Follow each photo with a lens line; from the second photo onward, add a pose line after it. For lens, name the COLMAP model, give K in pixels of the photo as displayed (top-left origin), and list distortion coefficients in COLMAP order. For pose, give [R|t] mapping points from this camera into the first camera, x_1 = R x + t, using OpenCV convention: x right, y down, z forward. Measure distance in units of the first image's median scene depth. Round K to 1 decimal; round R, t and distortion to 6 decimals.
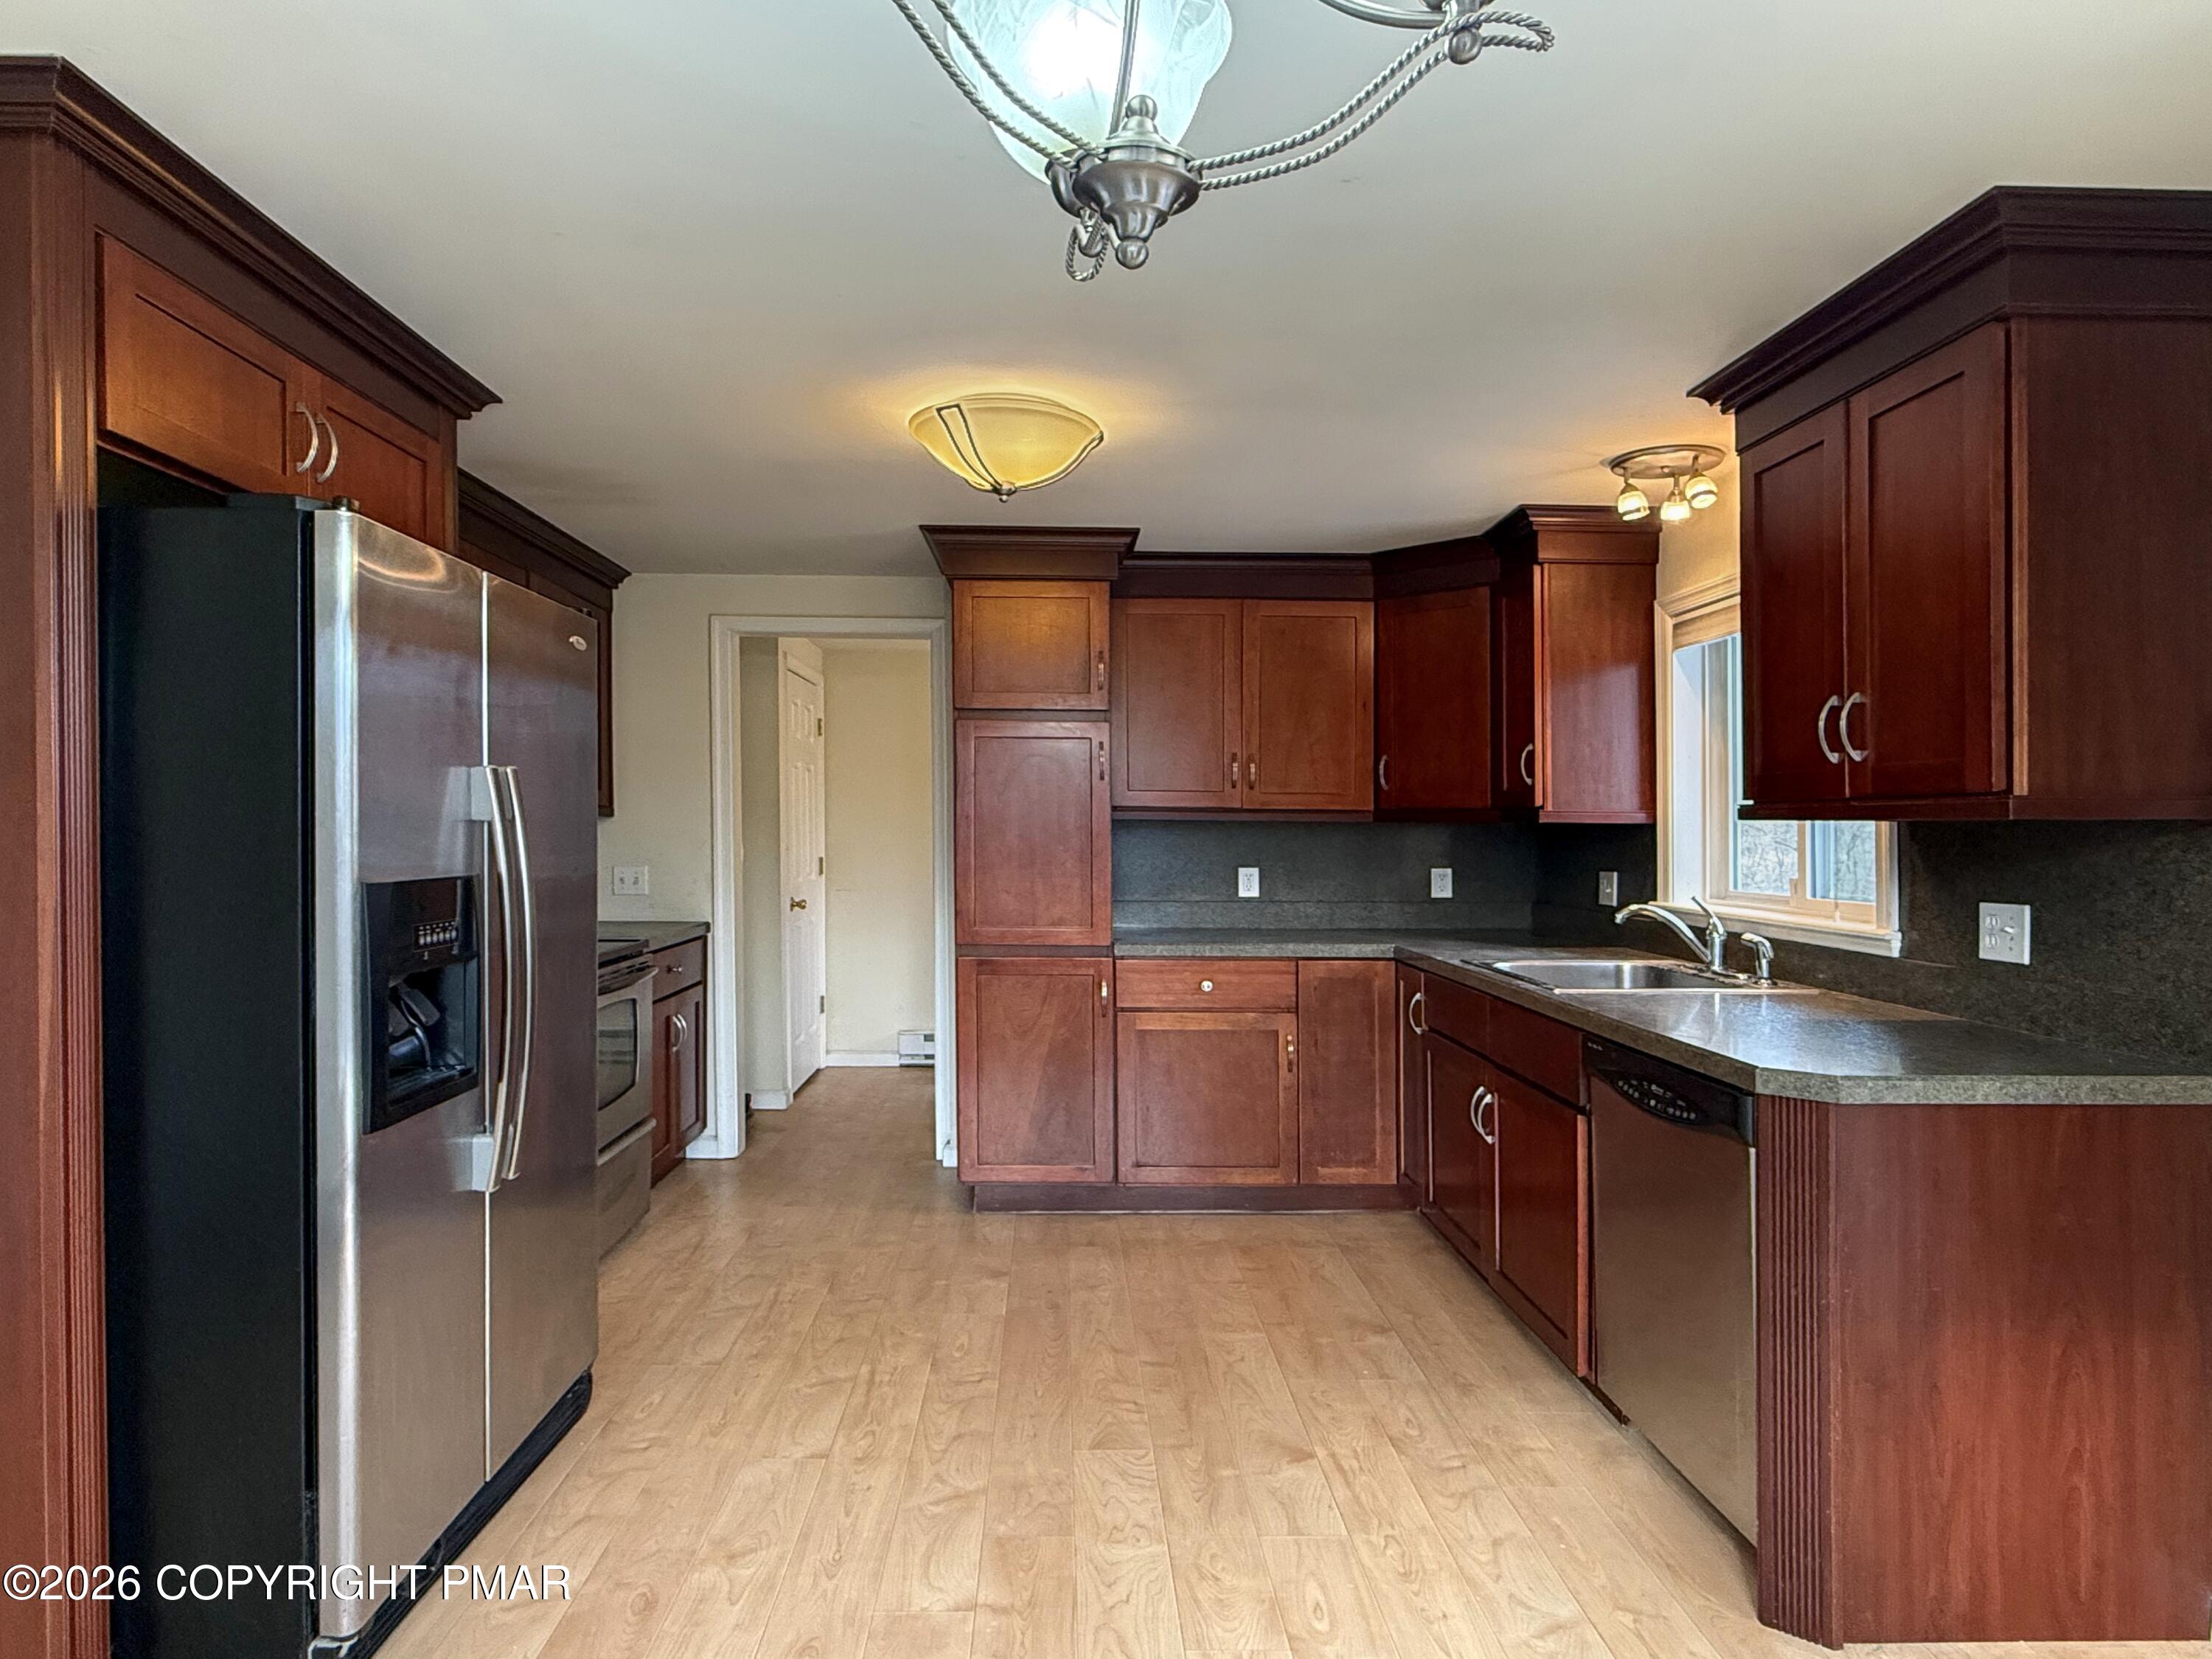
lens RADIAL K [[1269.8, 0, 1106.0], [0, 1269.8, 829.5], [0, 0, 1]] dist [0.001761, -0.000202]
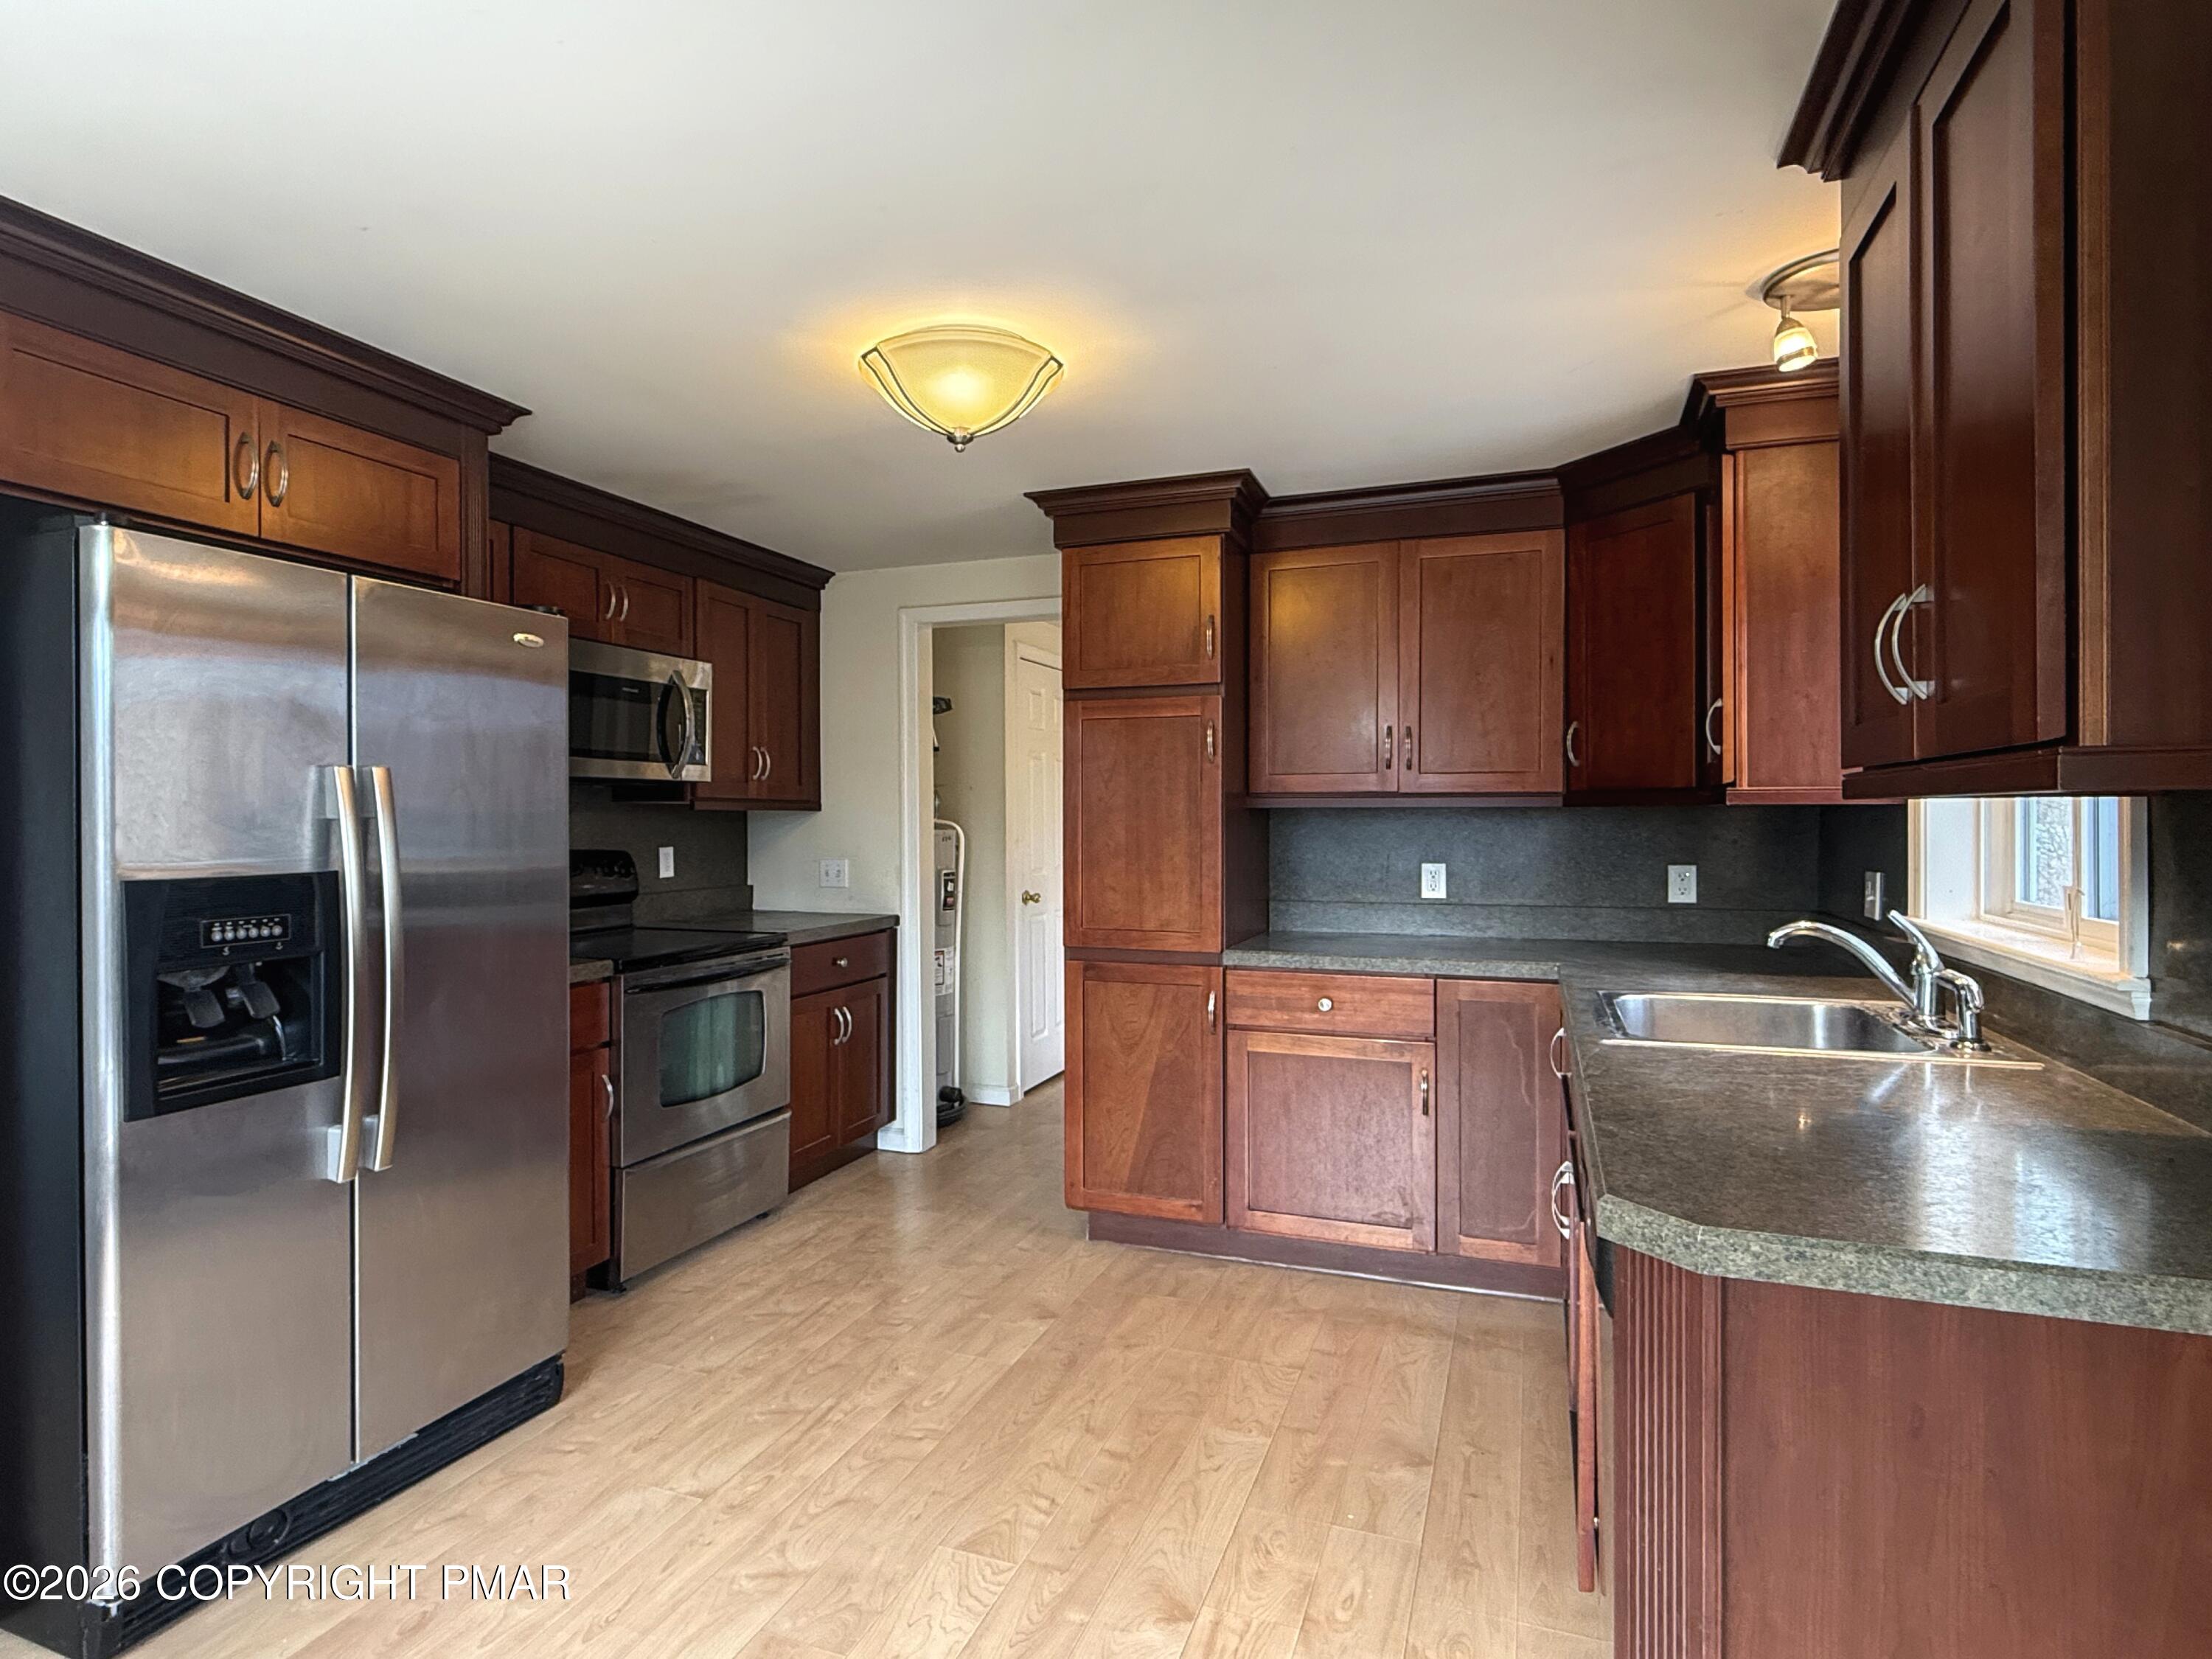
lens RADIAL K [[1269.8, 0, 1106.0], [0, 1269.8, 829.5], [0, 0, 1]] dist [0.001761, -0.000202]
pose [[0.922811, -0.006347, -0.385200, 0.289800], [0.009358, 0.999939, 0.005943, 0.000849], [0.385138, -0.009089, 0.922814, 0.180367]]
